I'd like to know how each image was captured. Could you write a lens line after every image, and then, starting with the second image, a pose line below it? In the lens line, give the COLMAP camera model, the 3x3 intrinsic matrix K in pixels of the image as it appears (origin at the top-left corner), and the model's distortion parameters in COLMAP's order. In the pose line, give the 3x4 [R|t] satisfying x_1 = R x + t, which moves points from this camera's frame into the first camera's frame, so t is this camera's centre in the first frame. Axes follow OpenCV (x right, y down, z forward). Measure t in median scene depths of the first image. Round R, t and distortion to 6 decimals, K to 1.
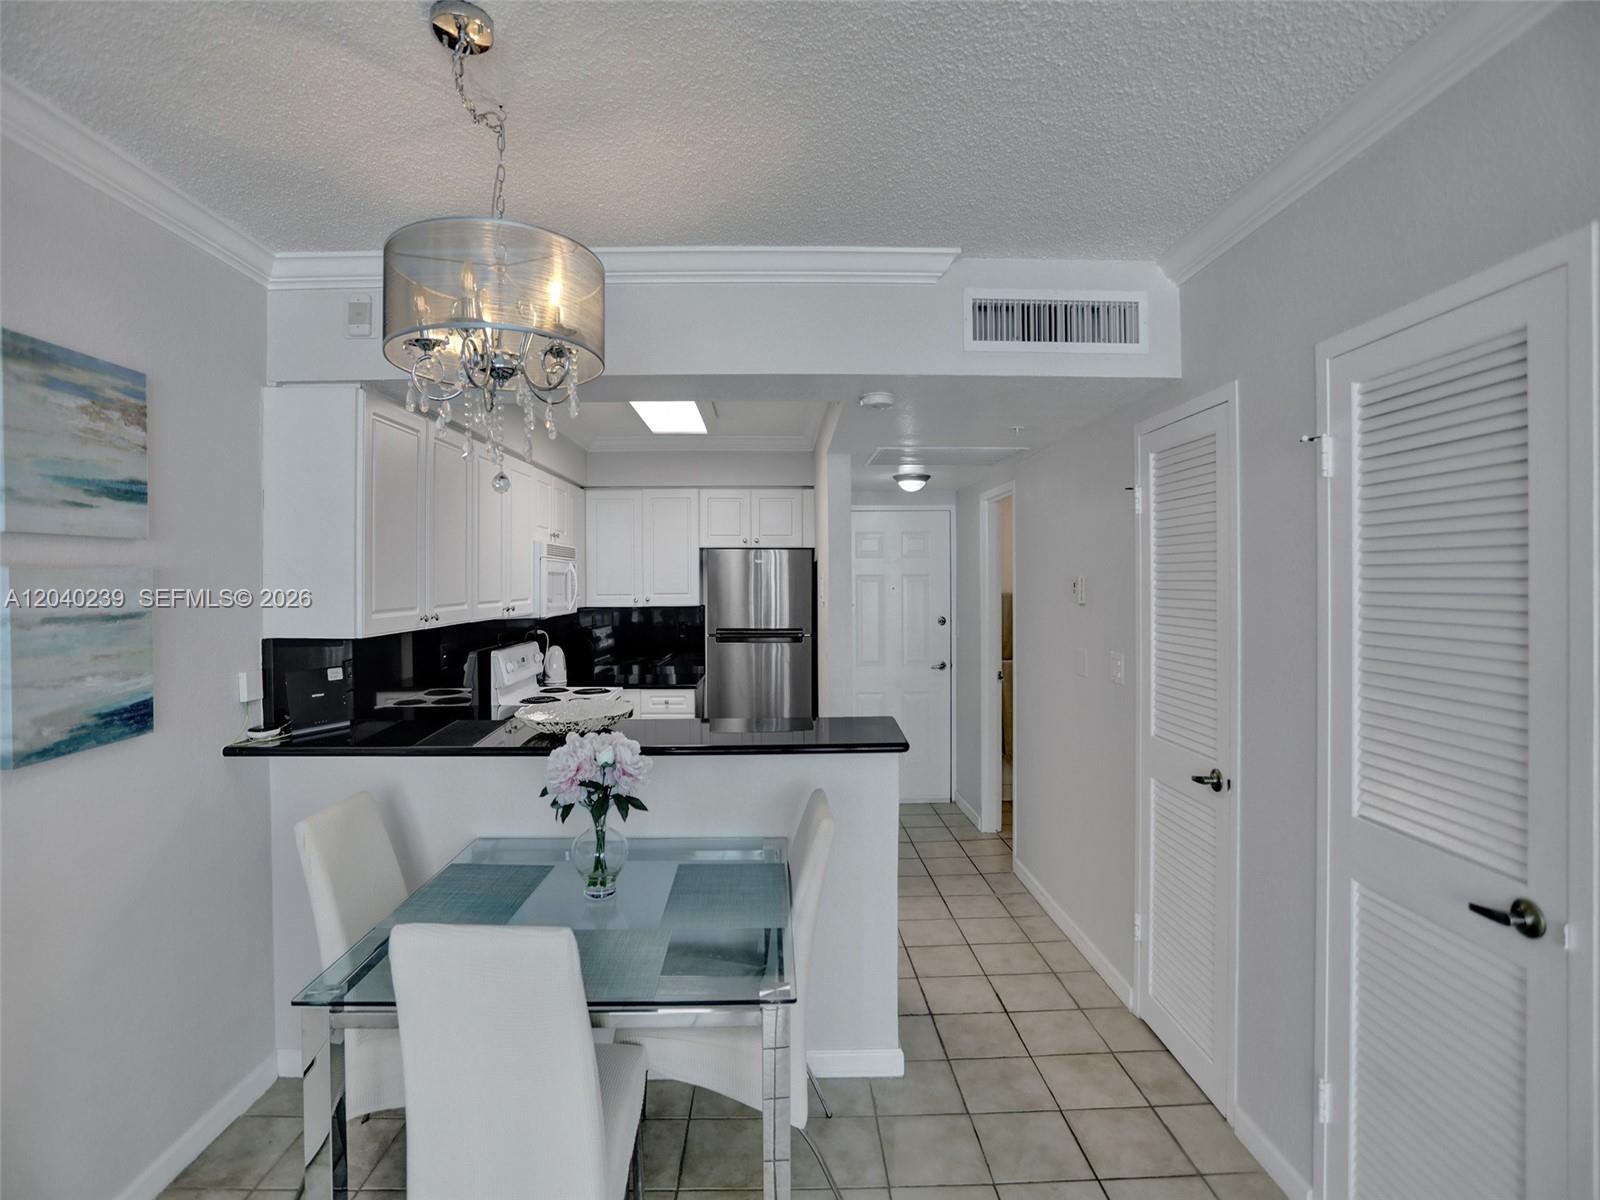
lens RADIAL K [[783.1, 0, 788.9], [0, 783.1, 586.3], [0, 0, 1]] dist [-0.064106, 0.026469]
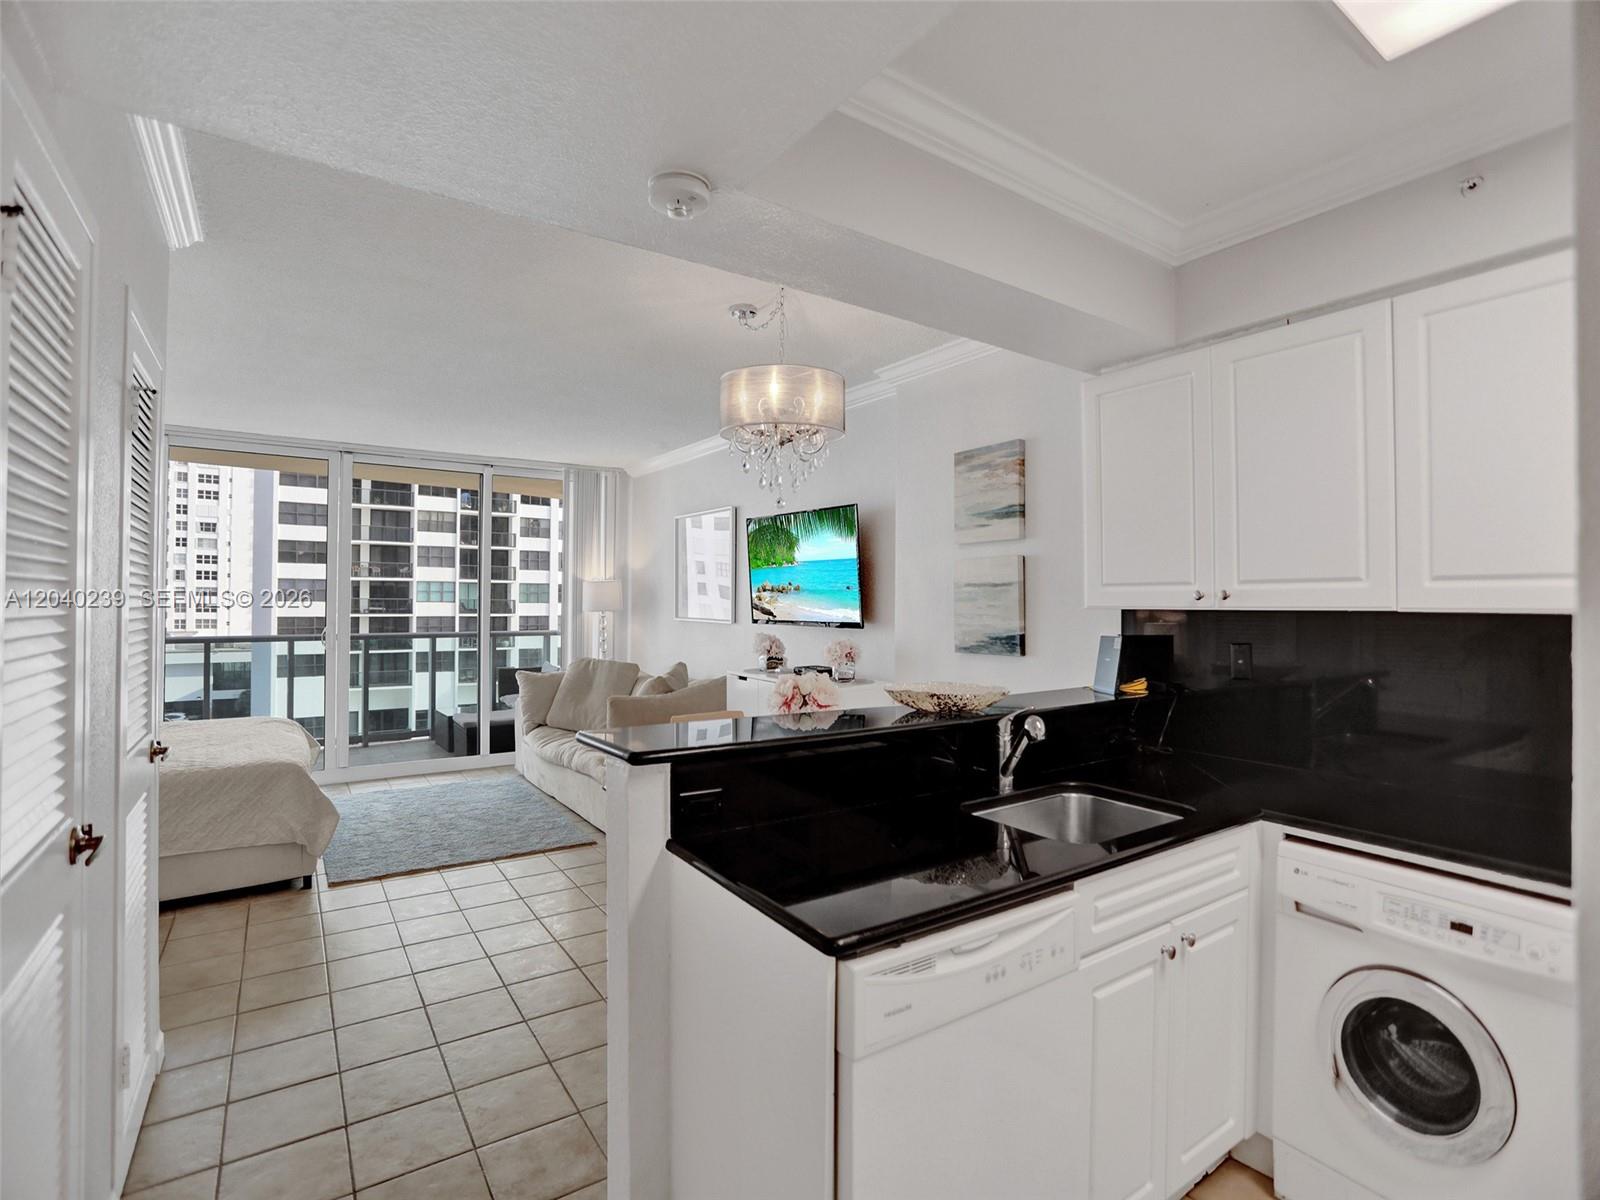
lens RADIAL K [[783.1, 0, 805.5], [0, 783.1, 593.4], [0, 0, 1]] dist [-0.064106, 0.026469]
pose [[-0.830048, -0.000582, -0.557691, 0.375147], [-0.000225, 1.000000, -0.000709, 0.045372], [0.557691, -0.000463, -0.830048, 1.655114]]
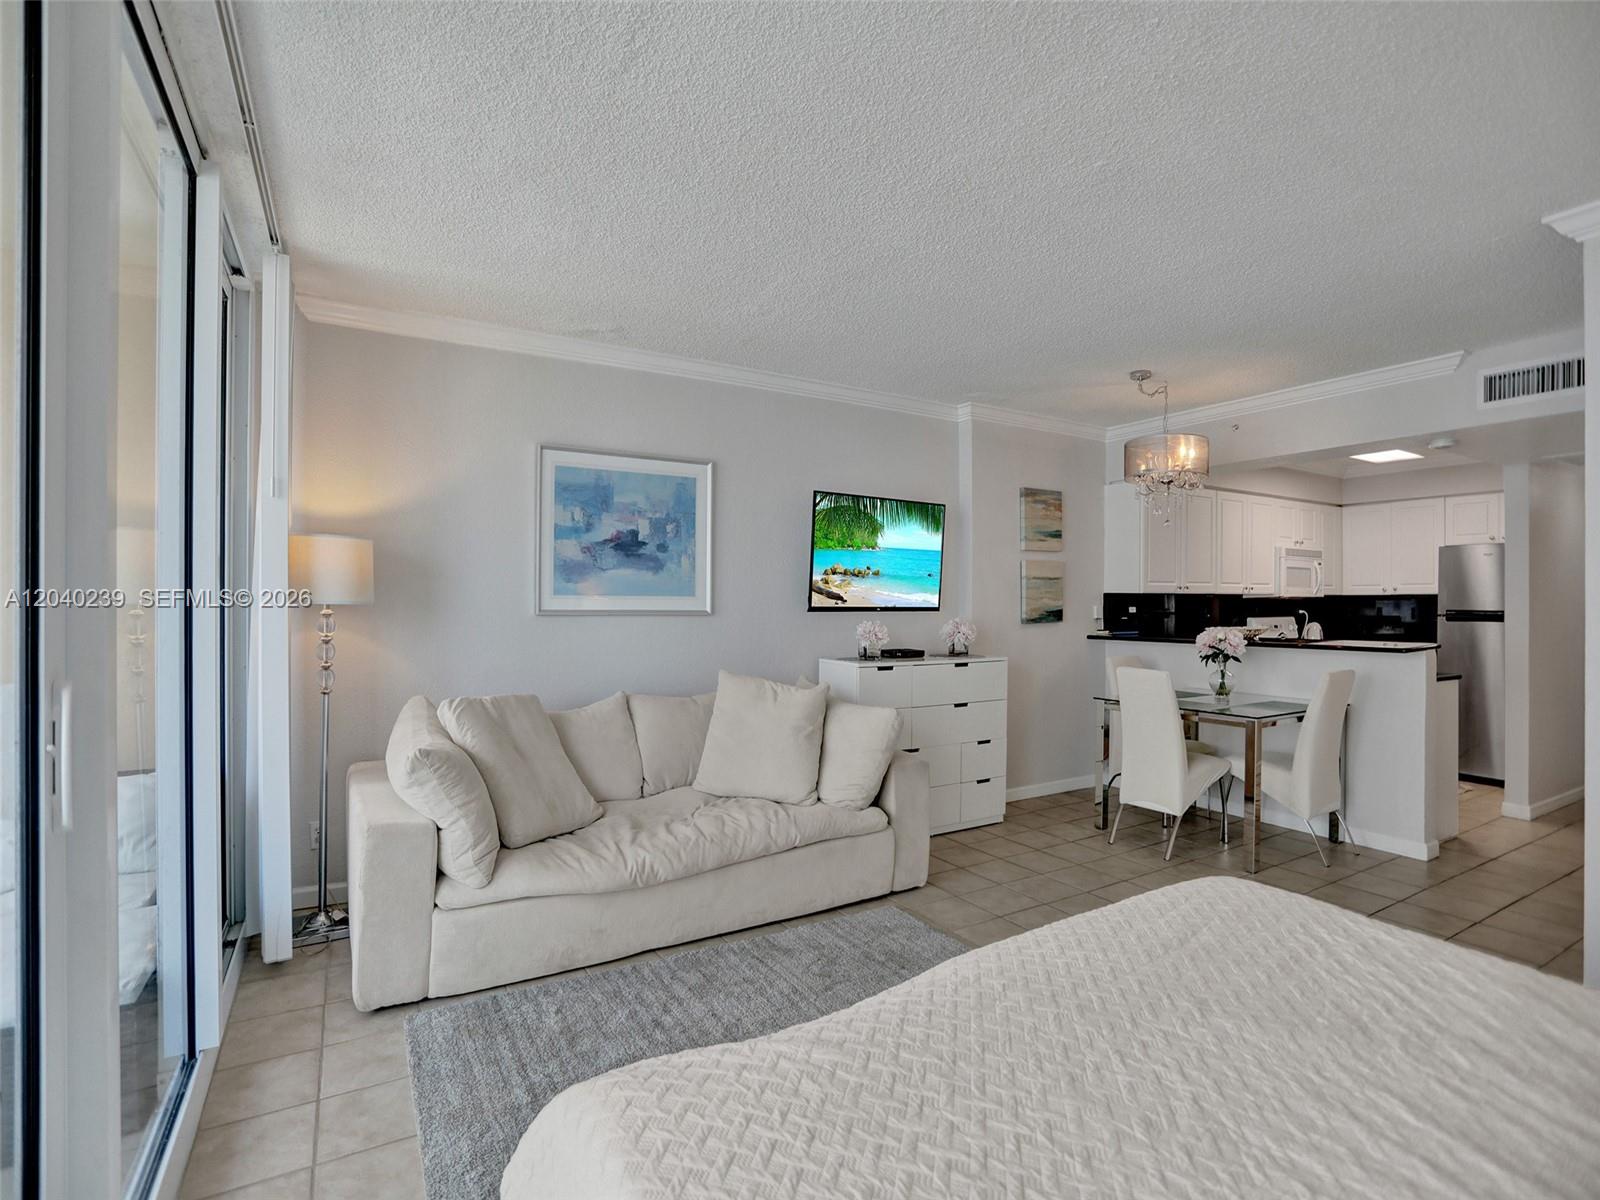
lens RADIAL K [[783.1, 0, 794.9], [0, 783.1, 604.0], [0, 0, 1]] dist [-0.064106, 0.026469]
pose [[0.490772, 0.009064, -0.871241, 0.878621], [-0.010592, 0.999934, 0.004437, 0.097714], [0.871223, 0.007051, 0.490836, -0.948213]]
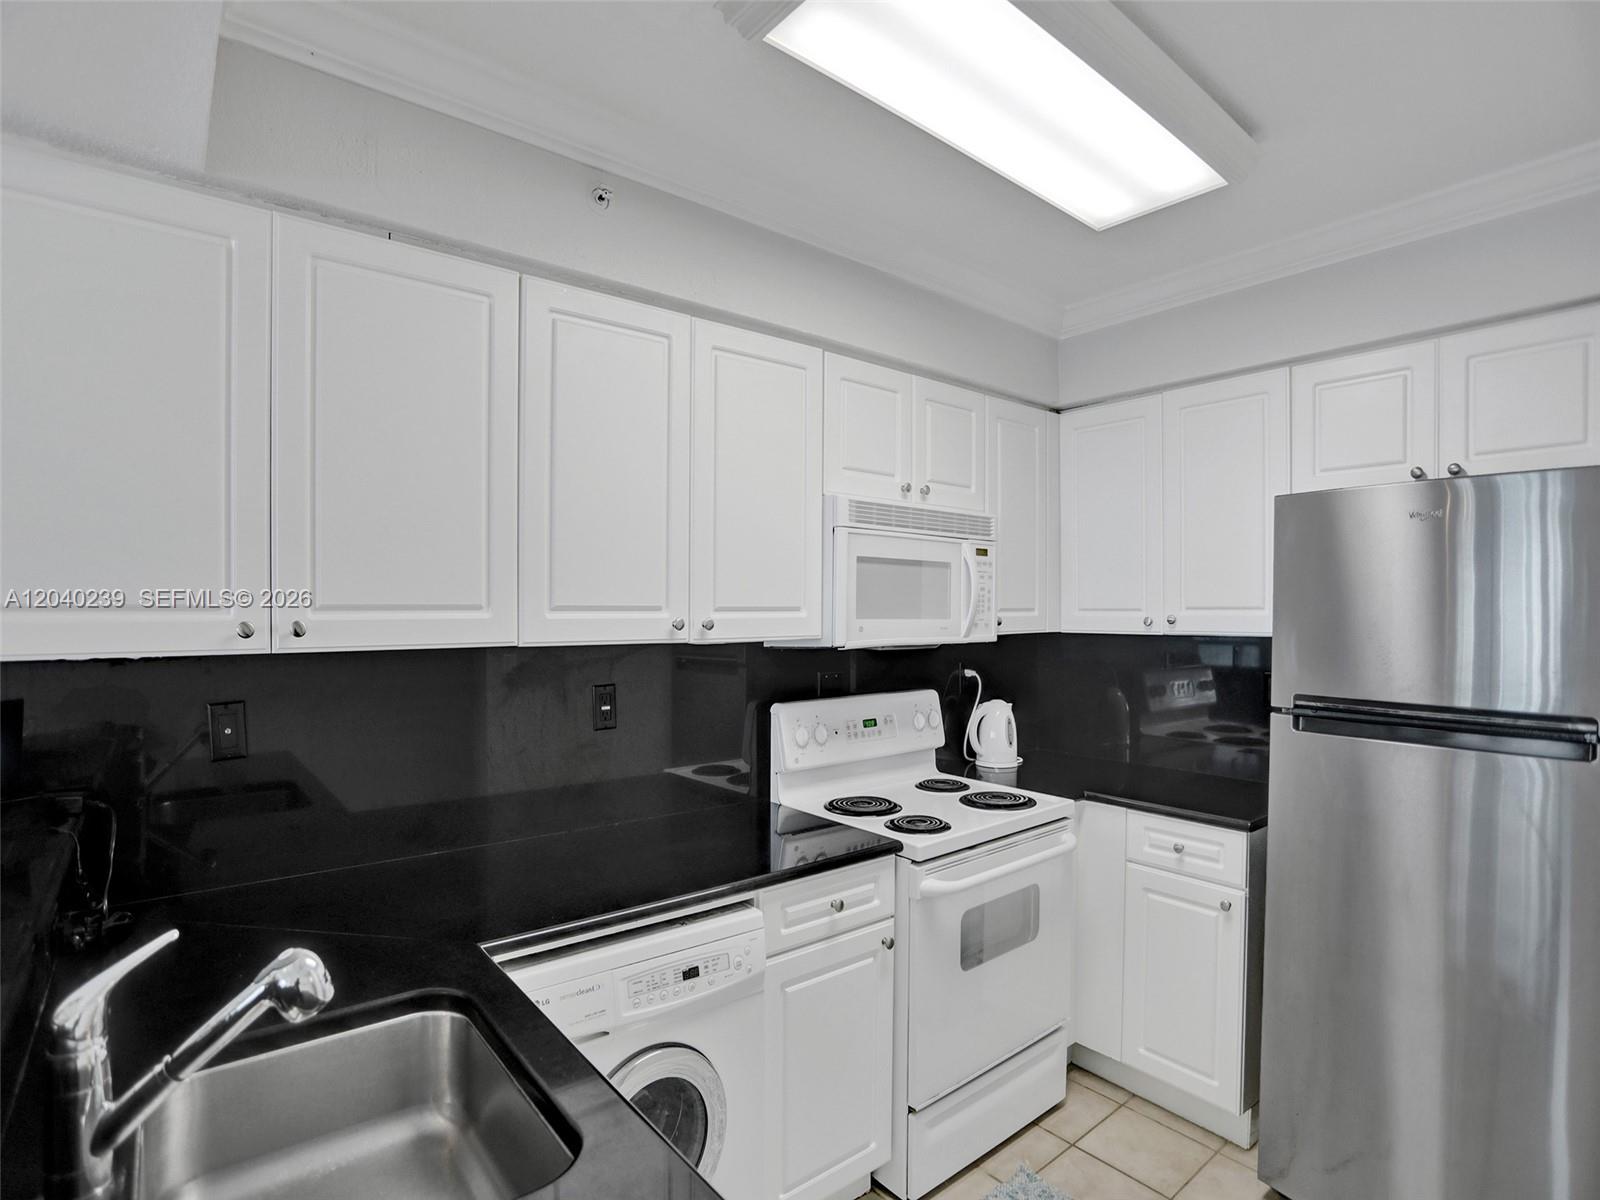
lens RADIAL K [[783.1, 0, 805.1], [0, 783.1, 618.9], [0, 0, 1]] dist [-0.064106, 0.026469]
pose [[0.614345, 0.014049, -0.788912, 0.118321], [-0.010526, 0.999898, 0.009610, 0.029891], [0.788967, 0.002400, 0.614431, 1.129315]]
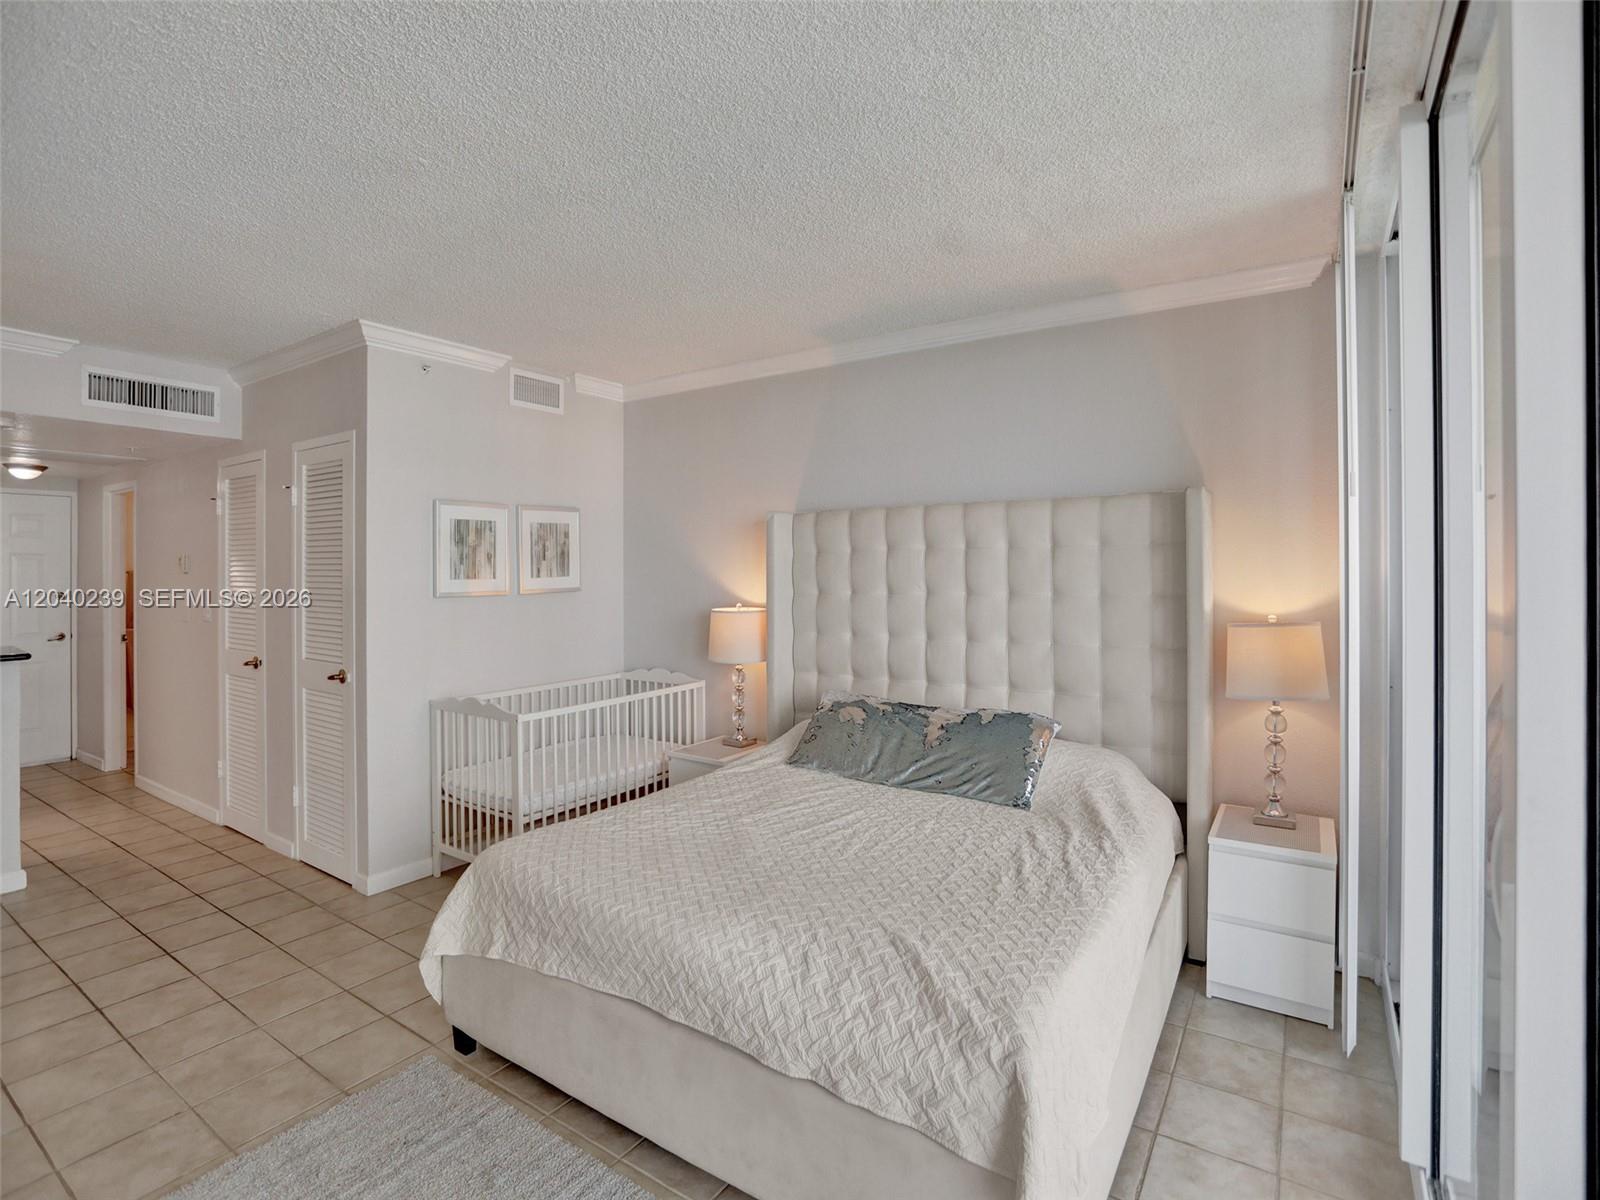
lens RADIAL K [[783.1, 0, 783.8], [0, 783.1, 573.5], [0, 0, 1]] dist [-0.064106, 0.026469]
pose [[0.575208, 0.006164, 0.817984, -0.197793], [0.001324, 0.999963, -0.008467, 0.050453], [-0.818006, 0.005954, 0.575179, -1.010091]]
